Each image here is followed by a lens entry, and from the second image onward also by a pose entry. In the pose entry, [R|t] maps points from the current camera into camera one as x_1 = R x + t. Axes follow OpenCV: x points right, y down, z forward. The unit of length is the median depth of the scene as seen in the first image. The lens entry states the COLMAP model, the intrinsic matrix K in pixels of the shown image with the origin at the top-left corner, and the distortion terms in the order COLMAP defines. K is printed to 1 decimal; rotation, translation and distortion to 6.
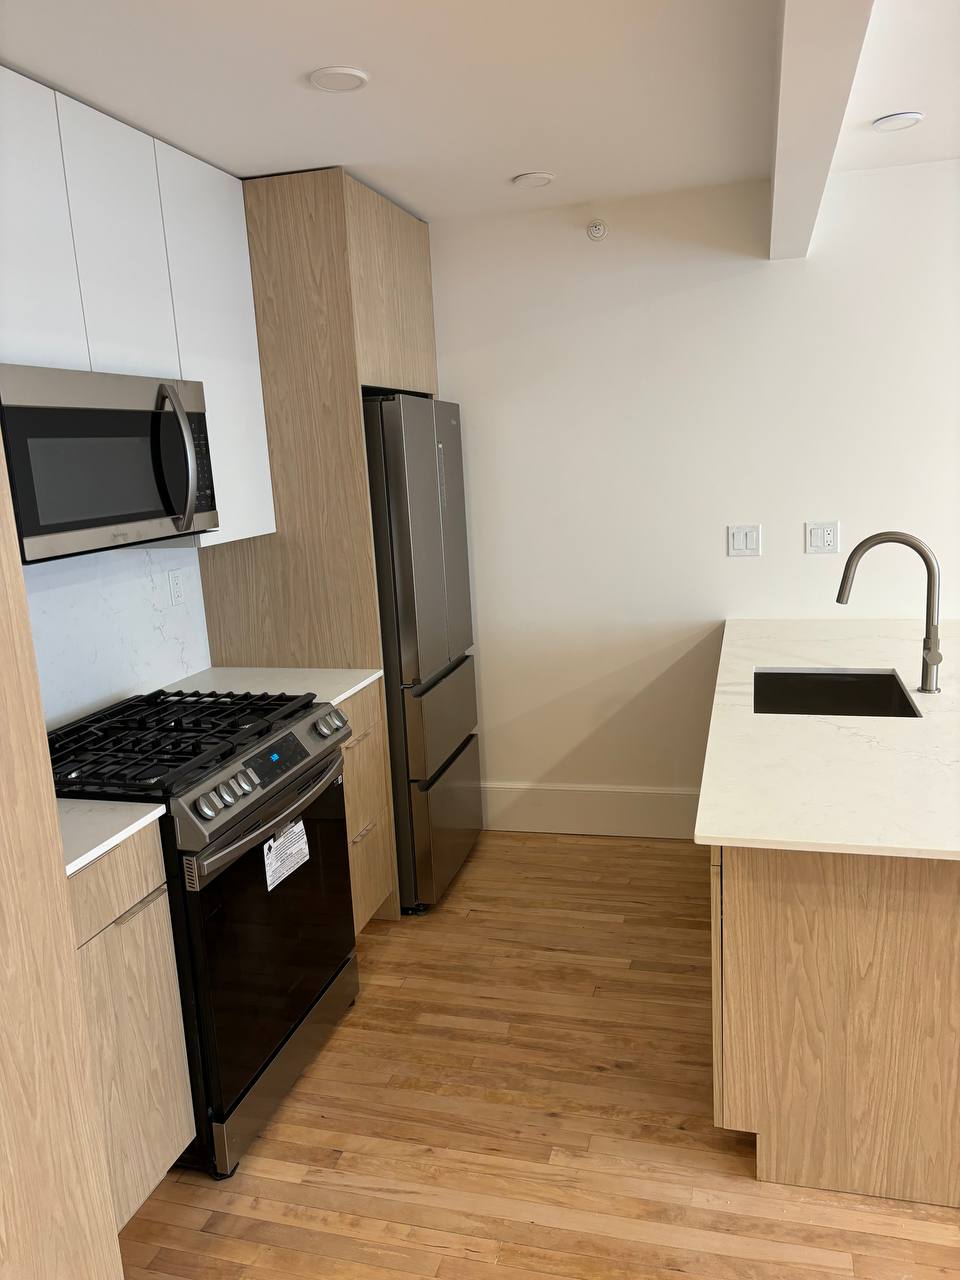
lens RADIAL K [[950.1, 0, 485.9], [0, 950.1, 635.1], [0, 0, 1]] dist [-0.003629, -0.007768]
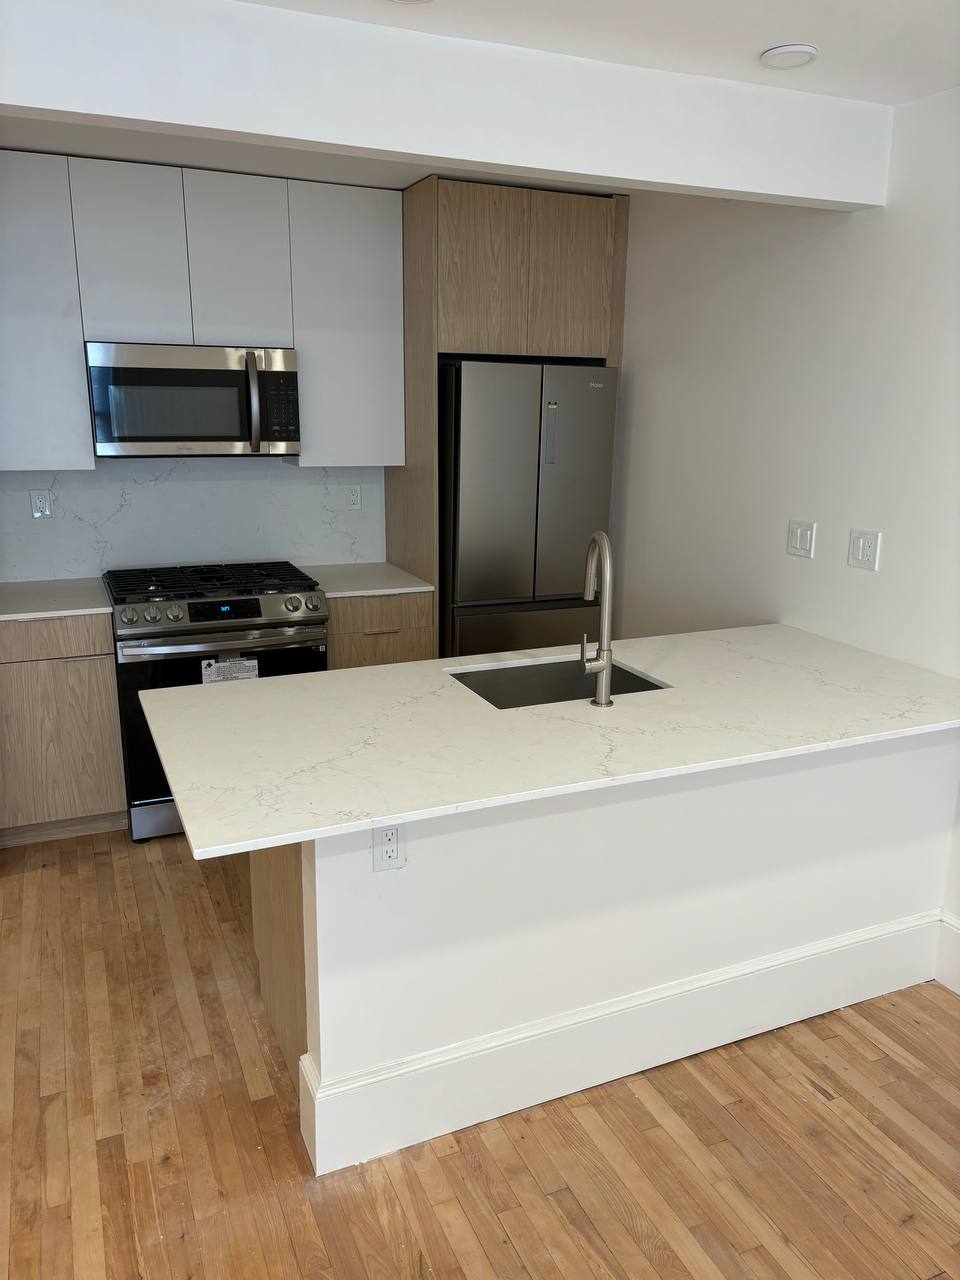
lens RADIAL K [[950.1, 0, 488.0], [0, 950.1, 646.7], [0, 0, 1]] dist [-0.003629, -0.007768]
pose [[0.641224, 0.250687, -0.725250, 1.163142], [-0.195044, 0.967336, 0.161920, -0.138304], [0.742152, 0.037629, 0.669174, 0.315120]]
